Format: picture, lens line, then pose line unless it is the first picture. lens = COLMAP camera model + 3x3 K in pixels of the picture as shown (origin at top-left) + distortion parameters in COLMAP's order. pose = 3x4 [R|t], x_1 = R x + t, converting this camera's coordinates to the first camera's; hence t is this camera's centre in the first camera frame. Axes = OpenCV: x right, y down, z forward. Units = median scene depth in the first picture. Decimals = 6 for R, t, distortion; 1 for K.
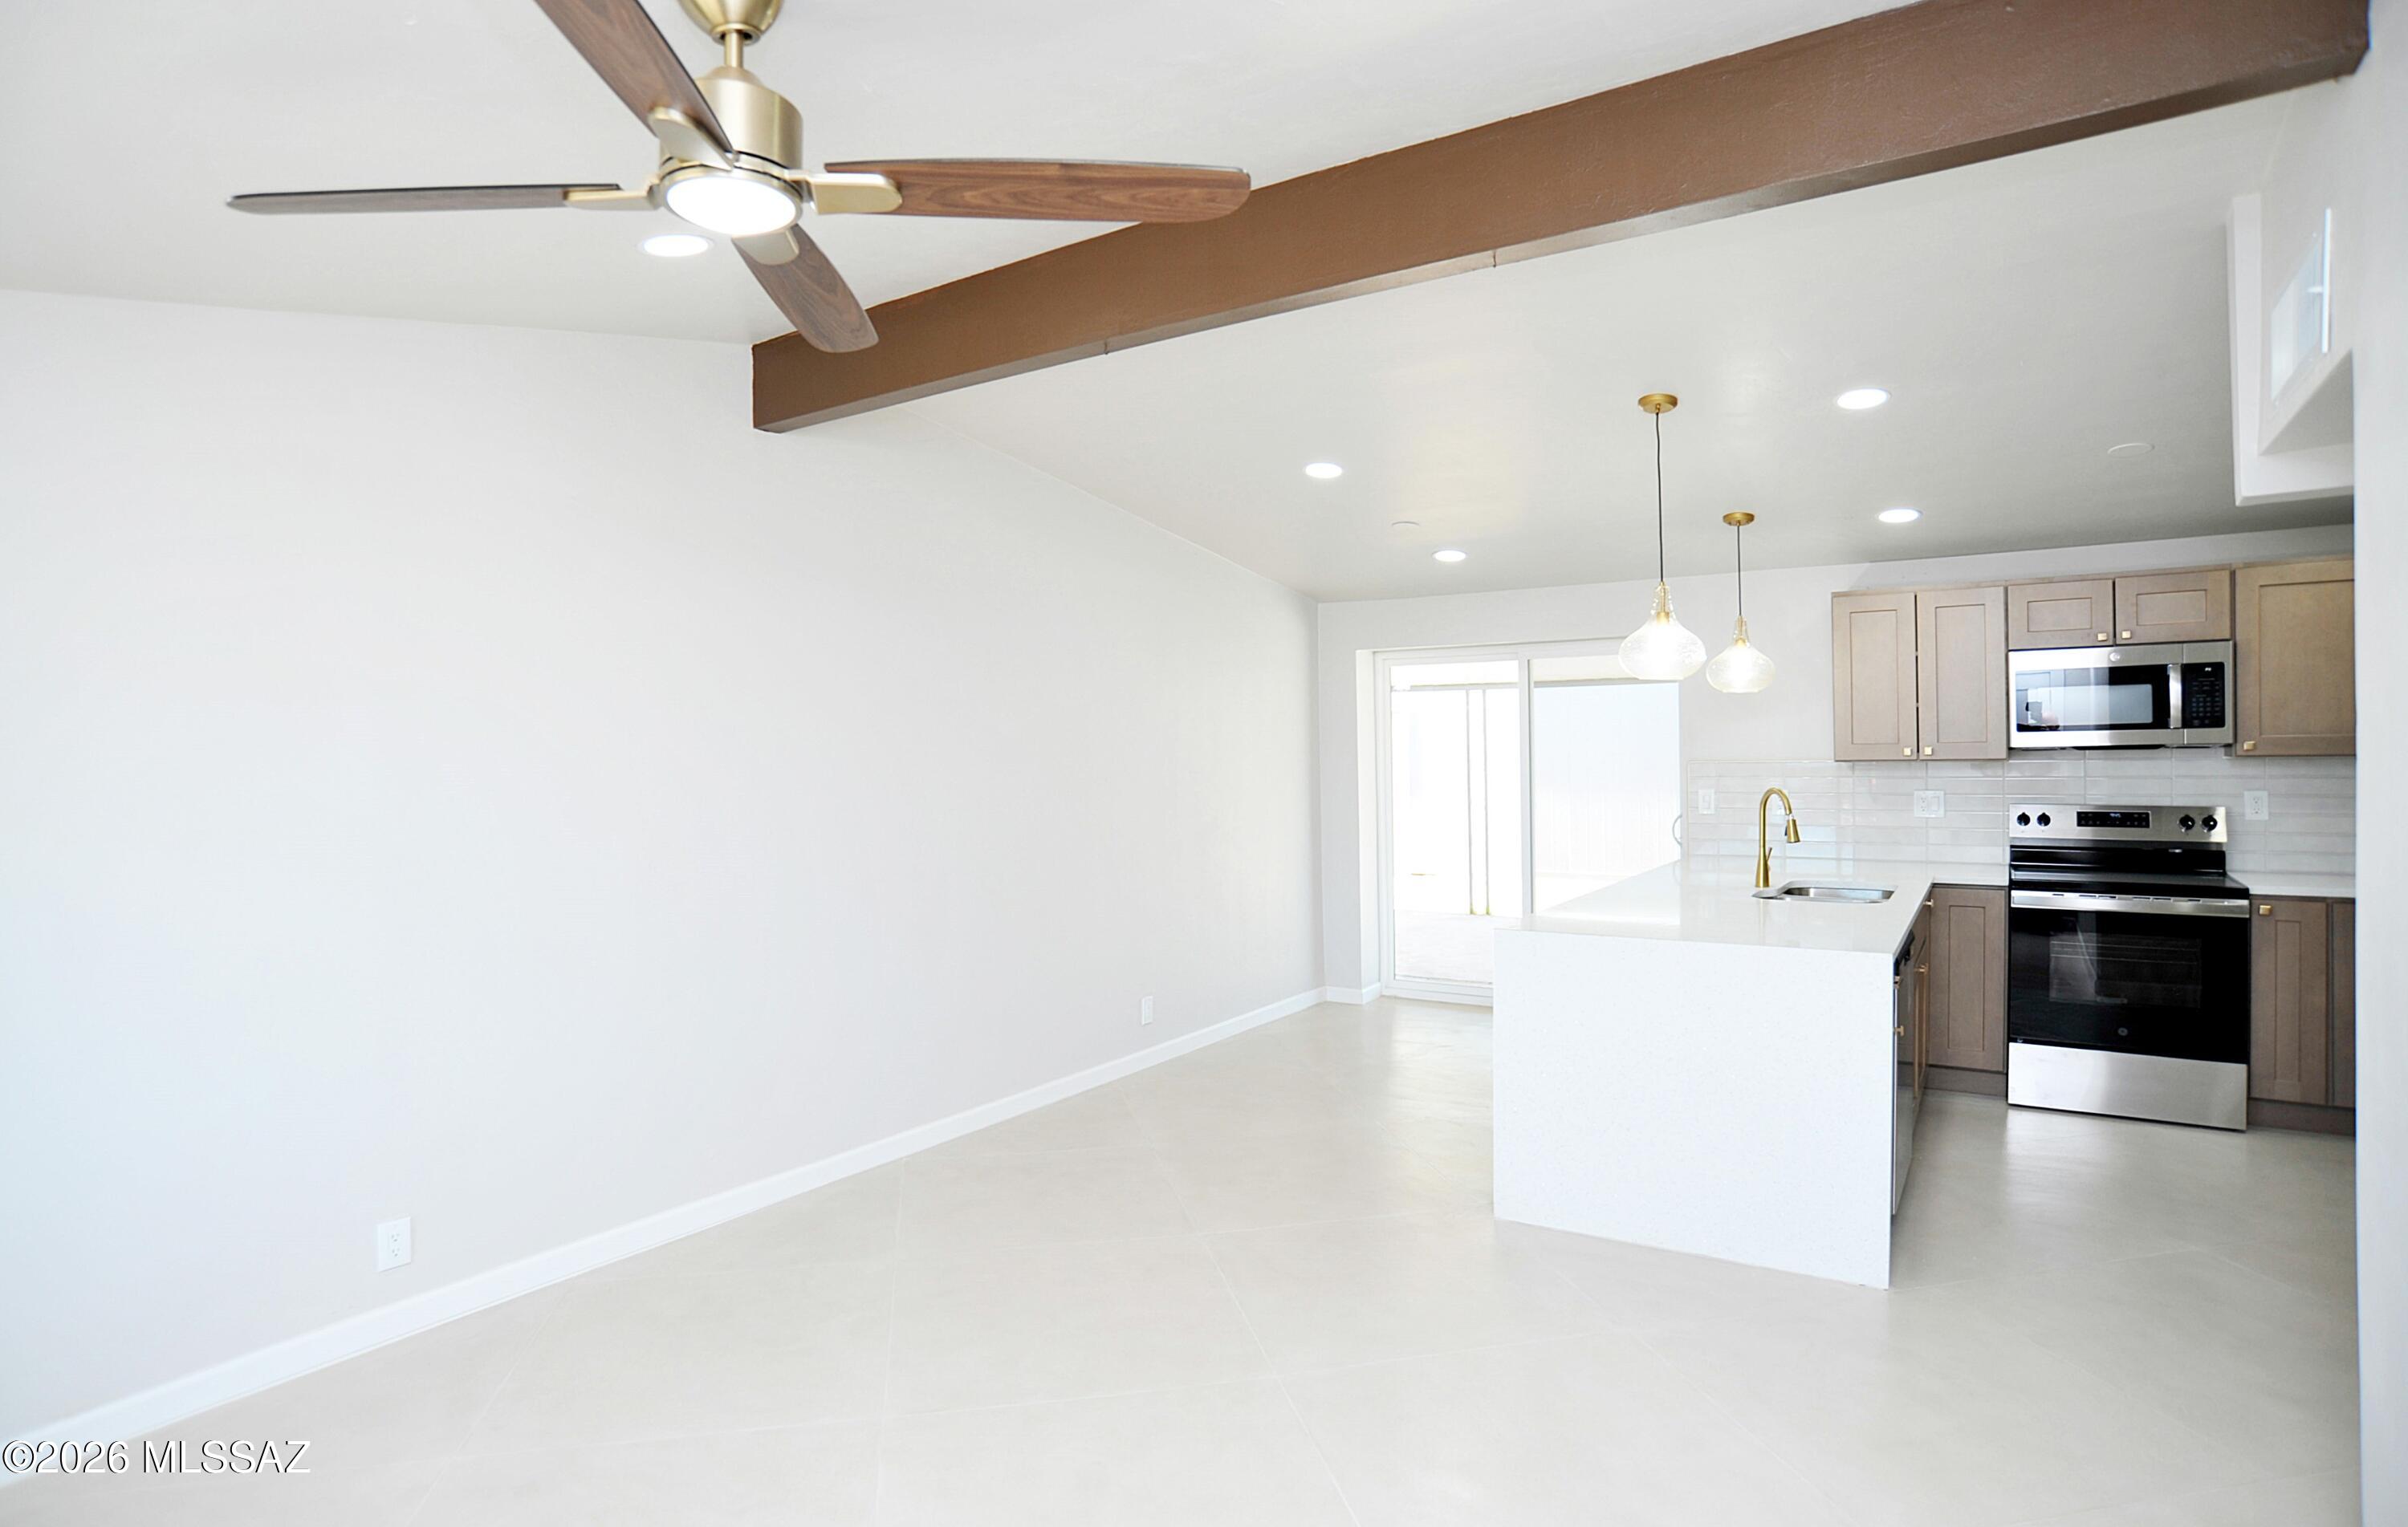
lens RADIAL K [[1295.6, 0, 1204.0], [0, 1295.6, 763.5], [0, 0, 1]] dist [-0.095759, 0.059384]
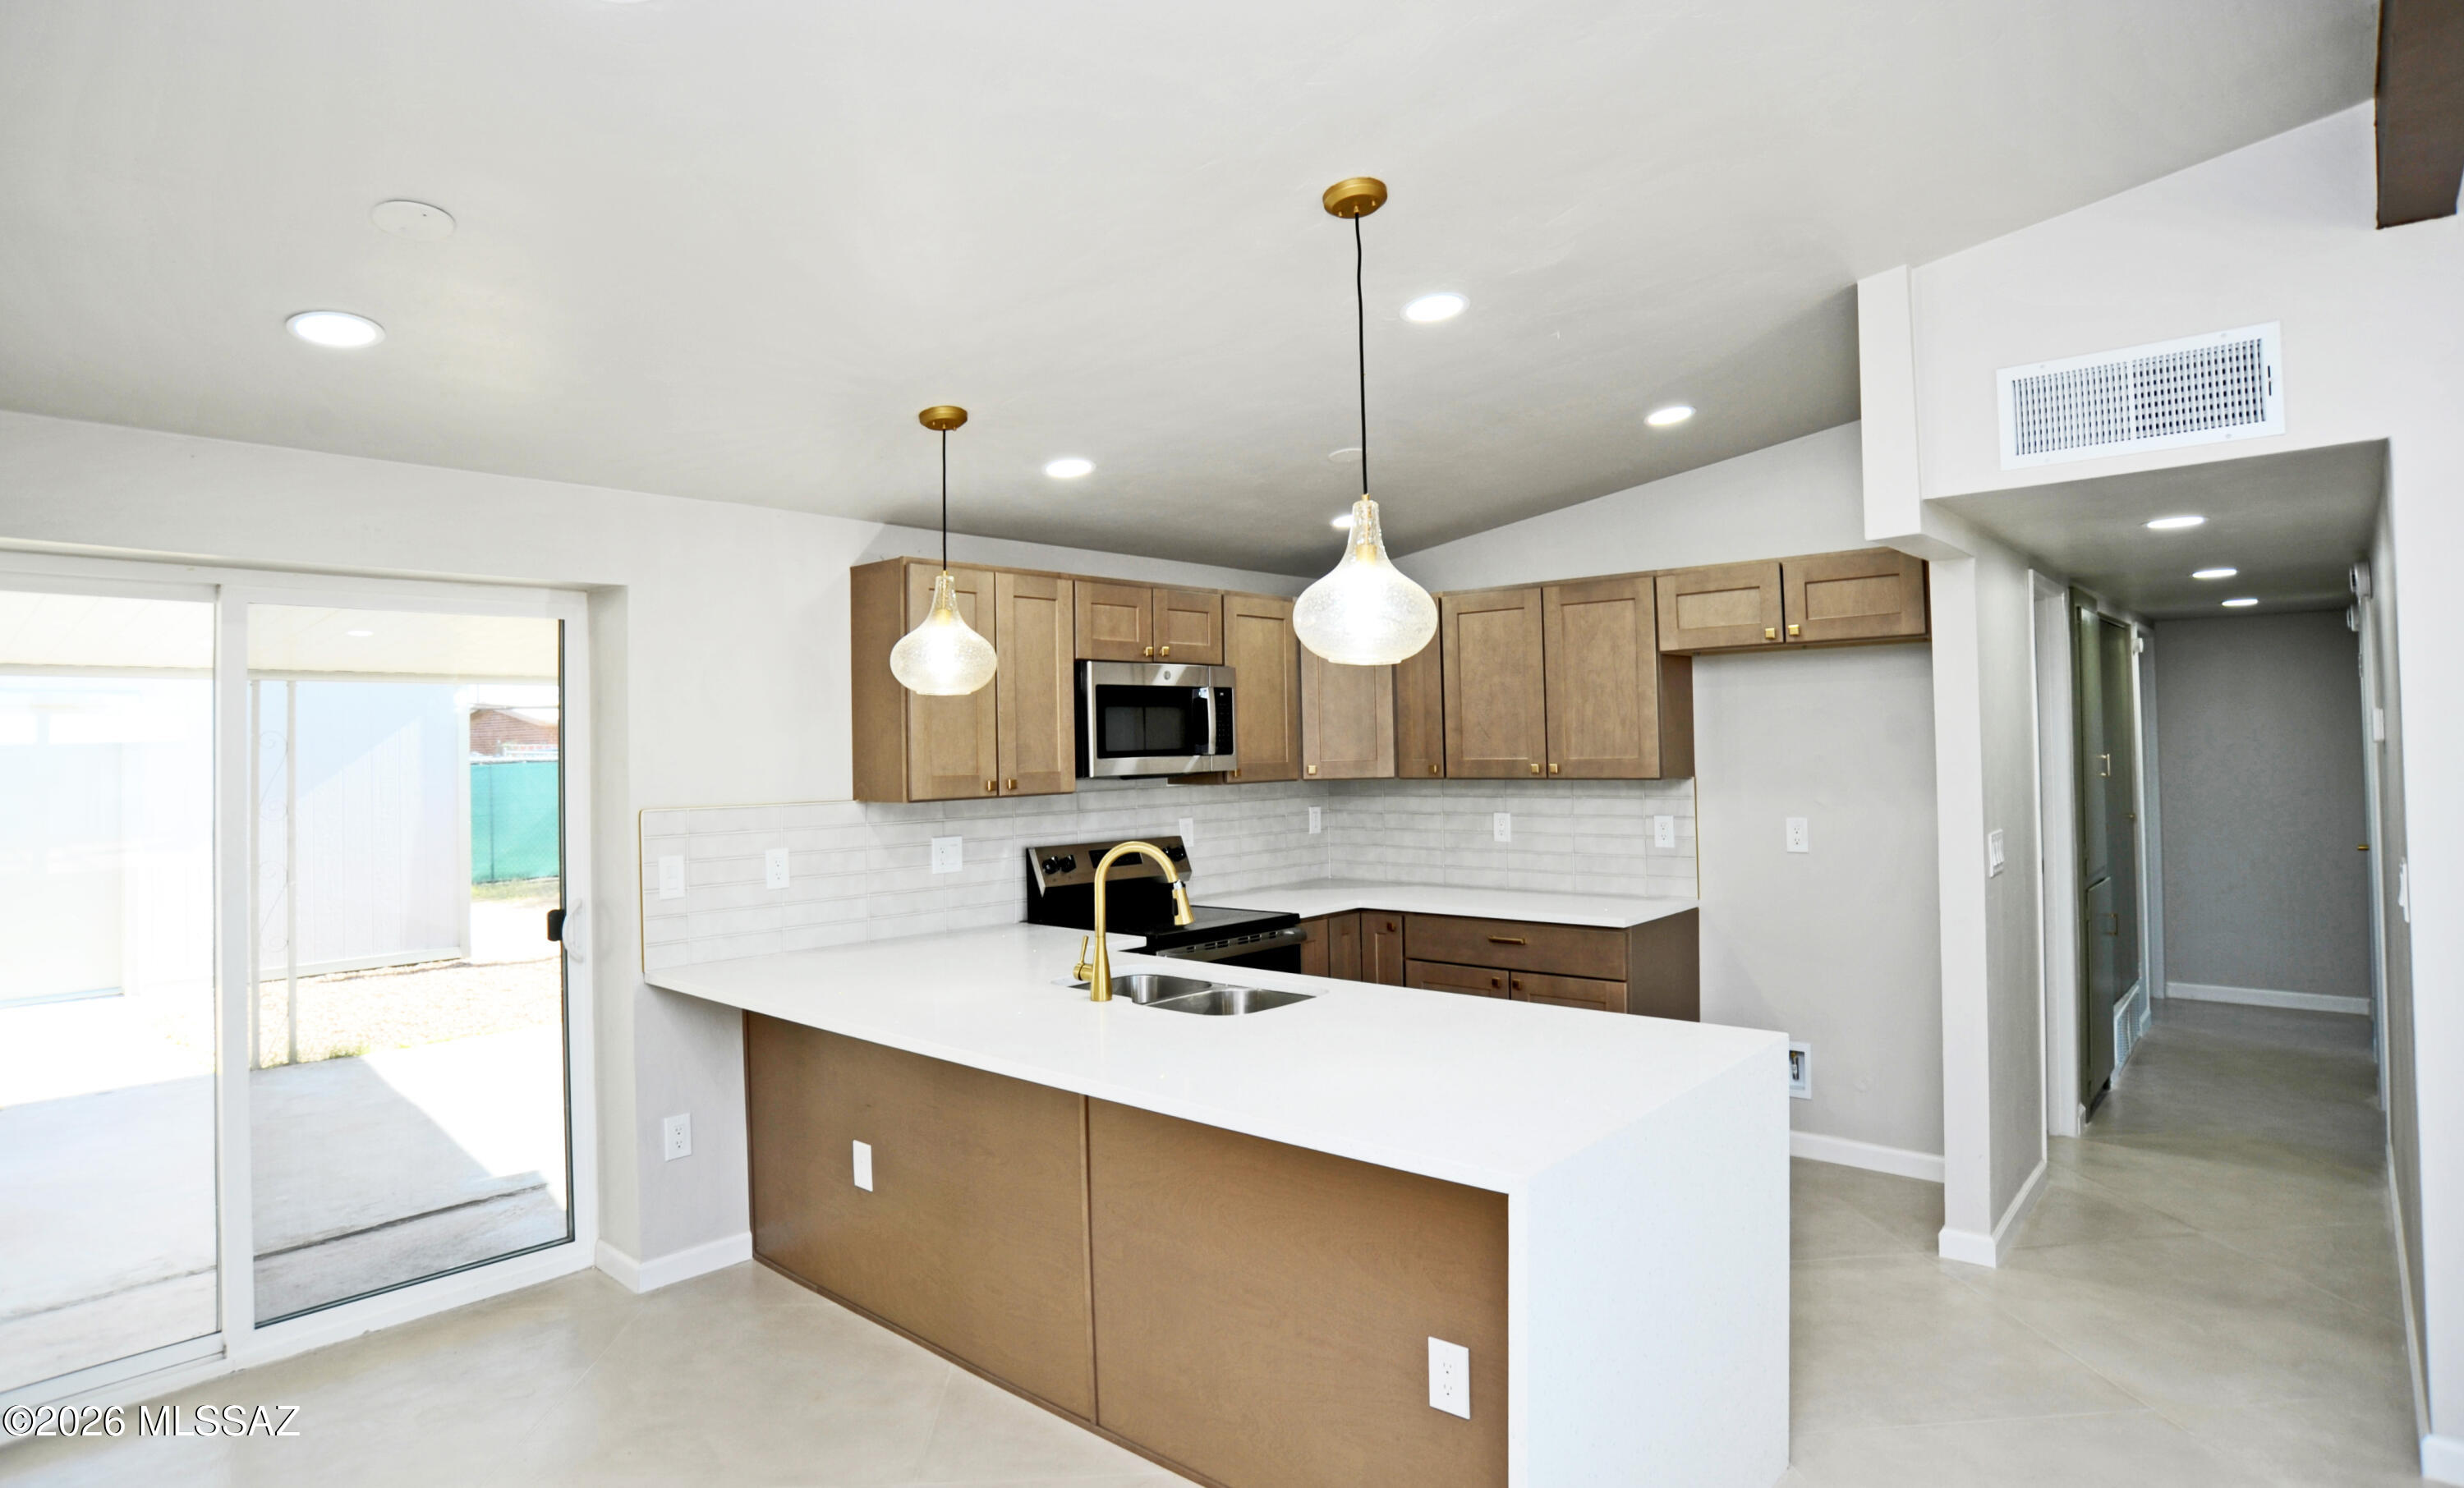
lens RADIAL K [[1308.8, 0, 1233.9], [0, 1308.8, 708.4], [0, 0, 1]] dist [-0.100160, 0.045335]
pose [[0.151987, 0.043268, 0.987435, -0.194586], [0.030767, 0.998350, -0.048482, -0.014103], [-0.987904, 0.037749, 0.150405, 0.810462]]
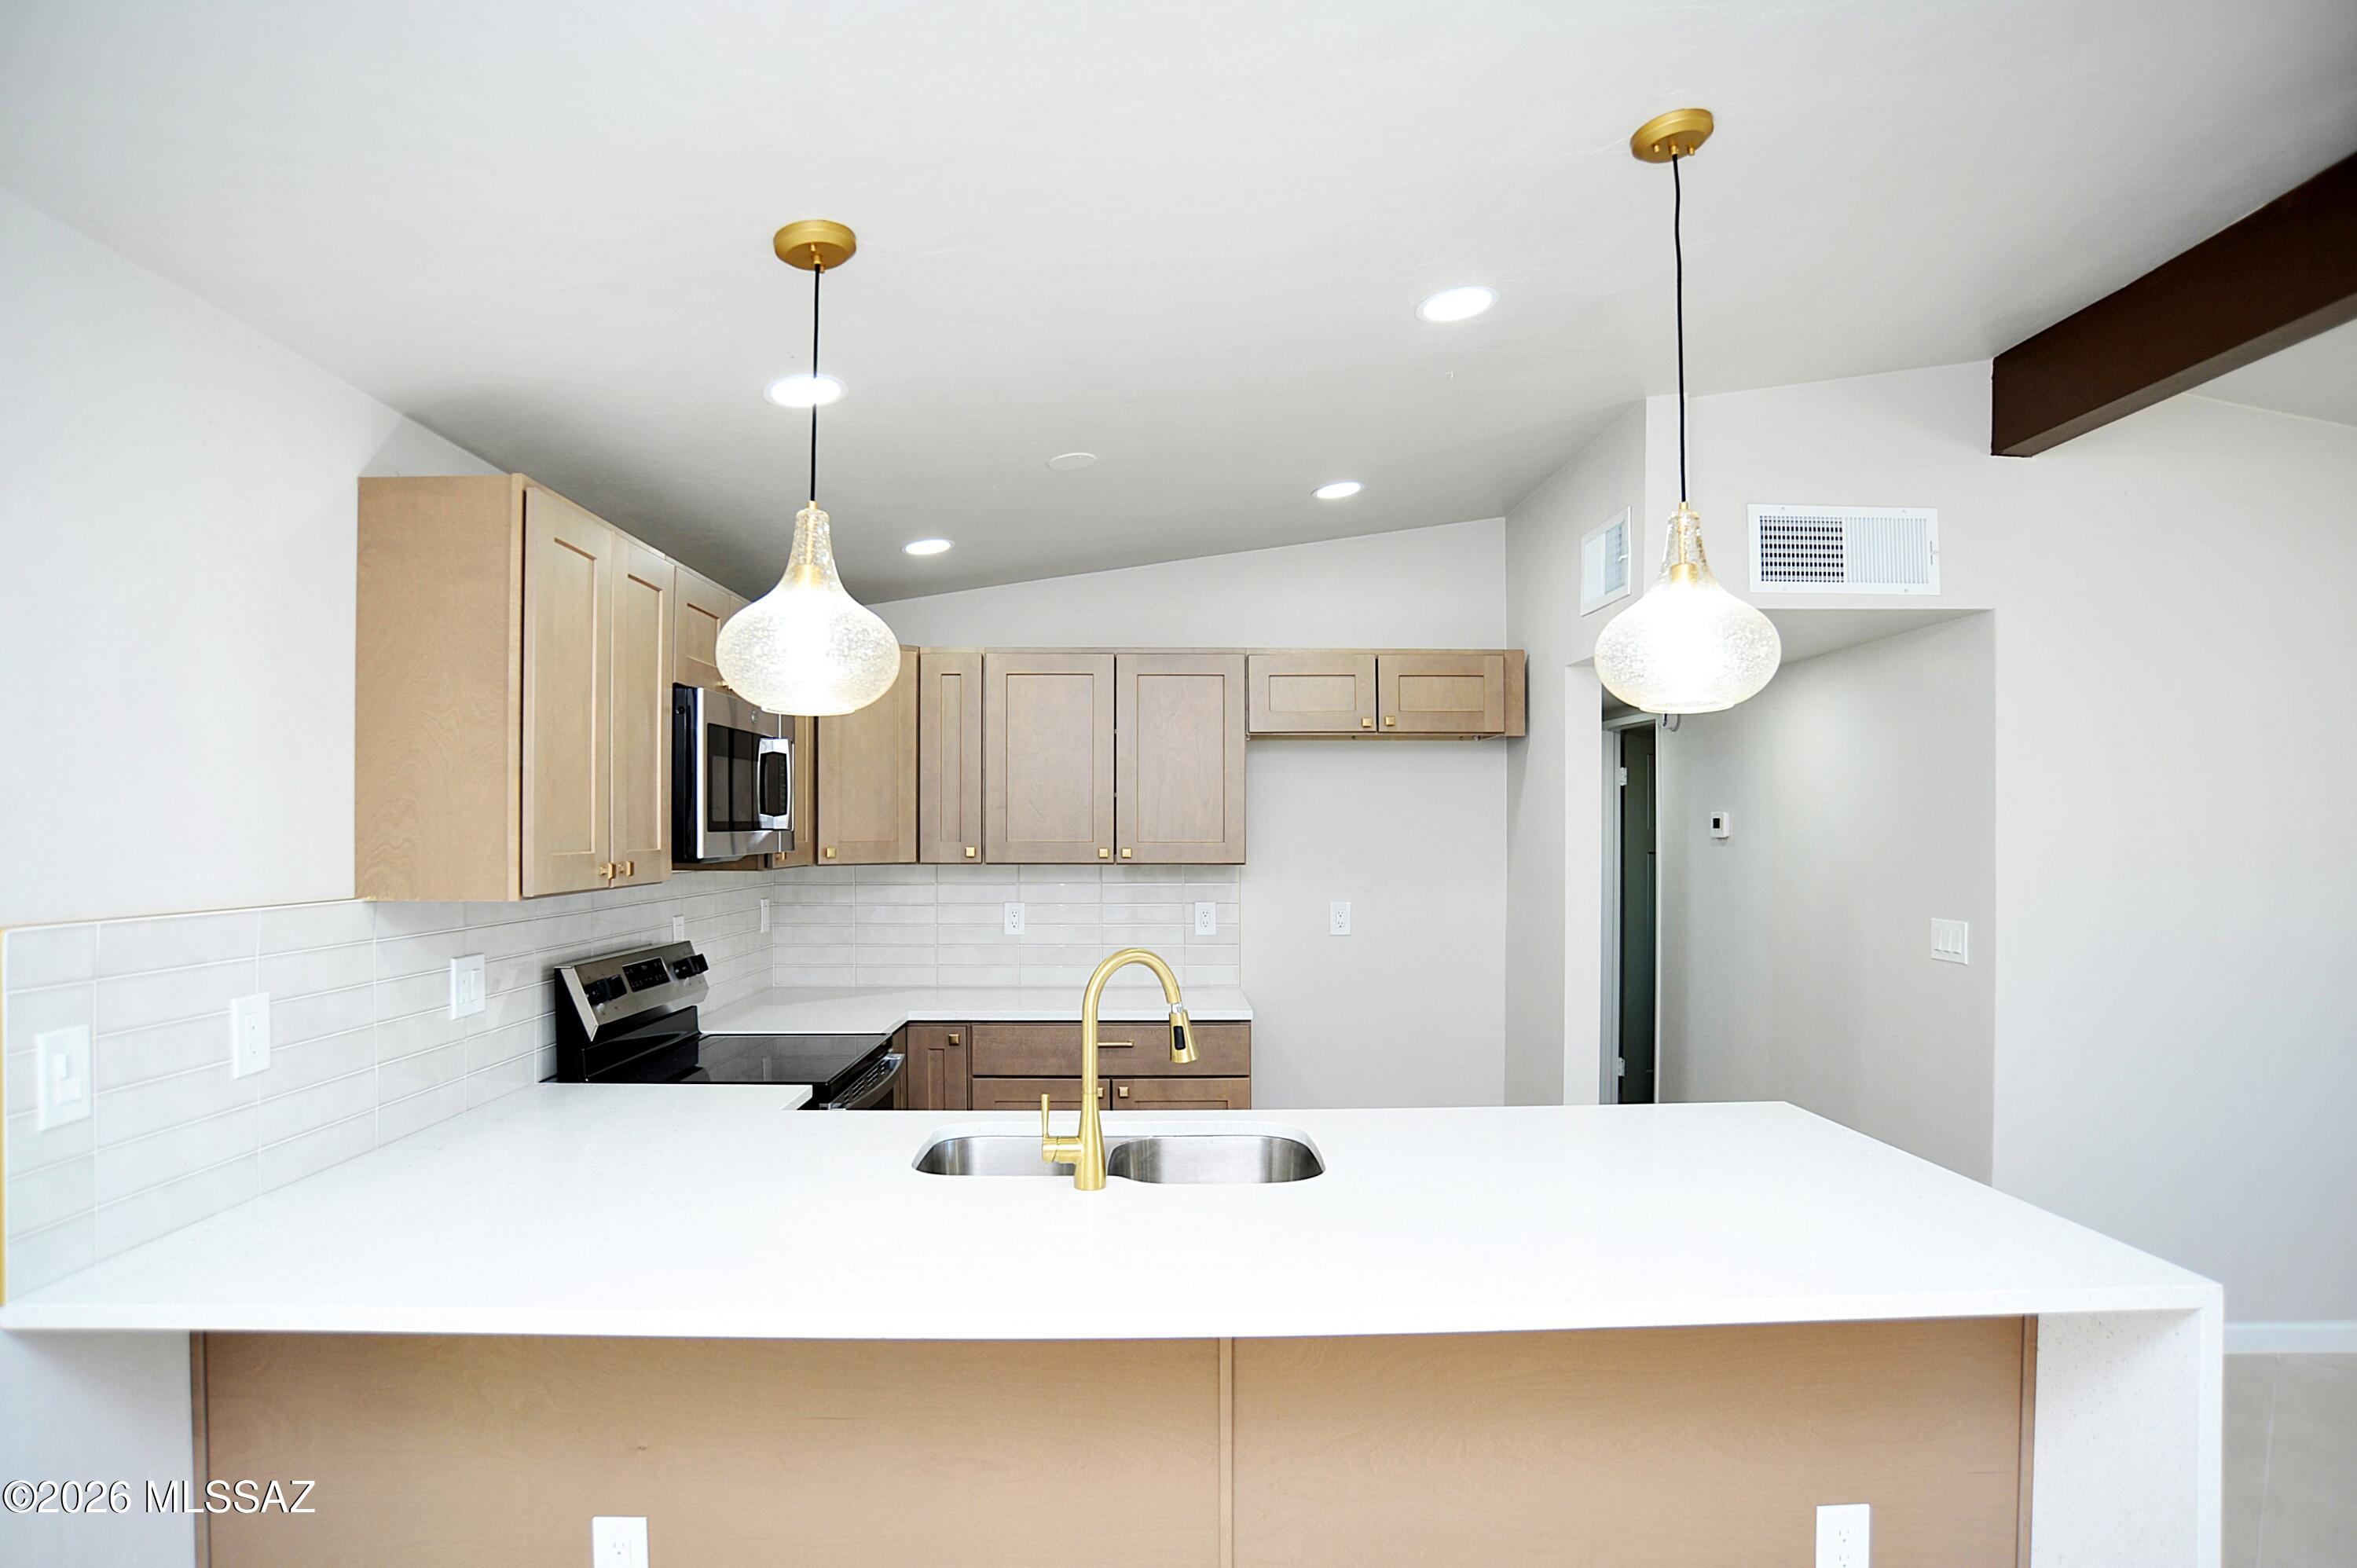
lens RADIAL K [[1262.7, 0, 1173.5], [0, 1262.7, 822.4], [0, 0, 1]] dist [-0.096654, 0.049598]
pose [[-0.553831, 0.023364, 0.832301, 0.069143], [0.022888, 0.999656, -0.012832, -0.017907], [-0.832315, 0.011943, -0.554175, 1.176859]]
